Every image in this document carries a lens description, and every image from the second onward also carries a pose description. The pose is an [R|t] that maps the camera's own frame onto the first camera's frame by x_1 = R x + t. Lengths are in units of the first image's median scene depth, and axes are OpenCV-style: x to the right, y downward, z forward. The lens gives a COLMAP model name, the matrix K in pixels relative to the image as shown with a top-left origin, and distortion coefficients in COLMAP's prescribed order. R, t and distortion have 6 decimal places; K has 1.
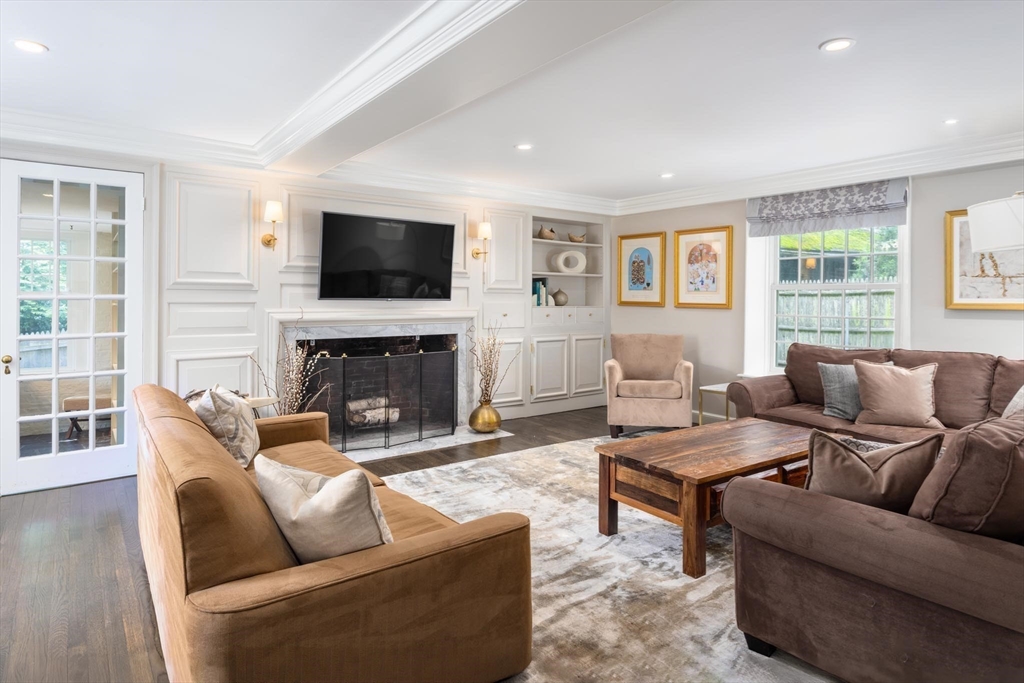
lens RADIAL K [[600.2, 0, 510.1], [0, 600.2, 301.2], [0, 0, 1]] dist [-0.002692, -0.000040]
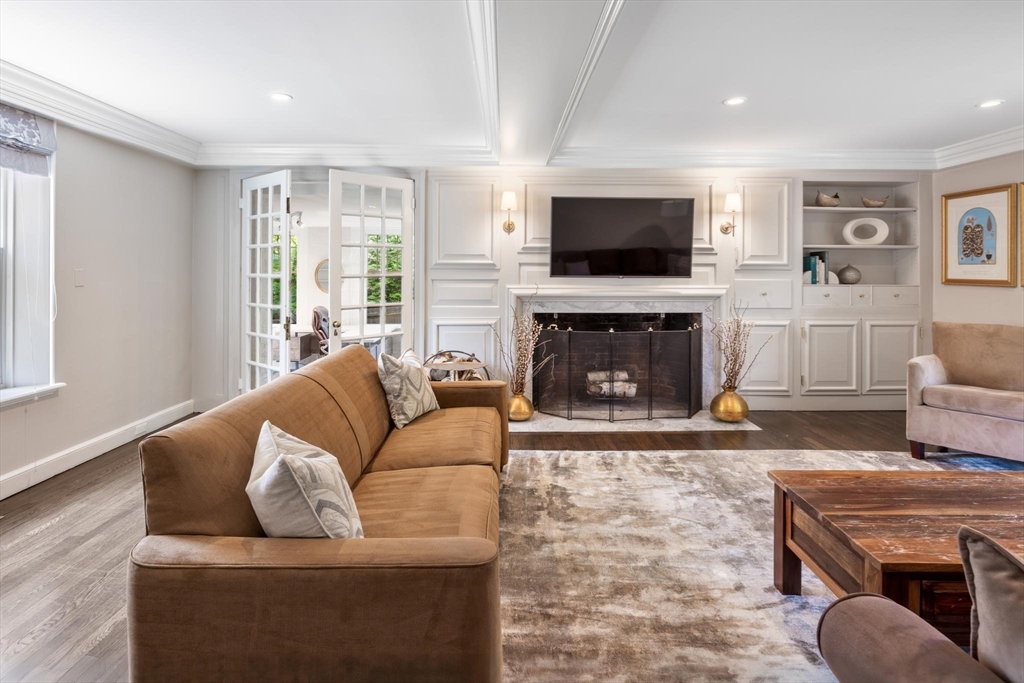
lens RADIAL K [[521.4, 0, 483.9], [0, 521.4, 273.4], [0, 0, 1]] dist [-0.004141, -0.000601]
pose [[0.801925, -0.002983, -0.597417, 0.146357], [-0.001435, 0.999975, -0.006918, -0.002420], [0.597423, 0.006405, 0.801901, 0.147372]]
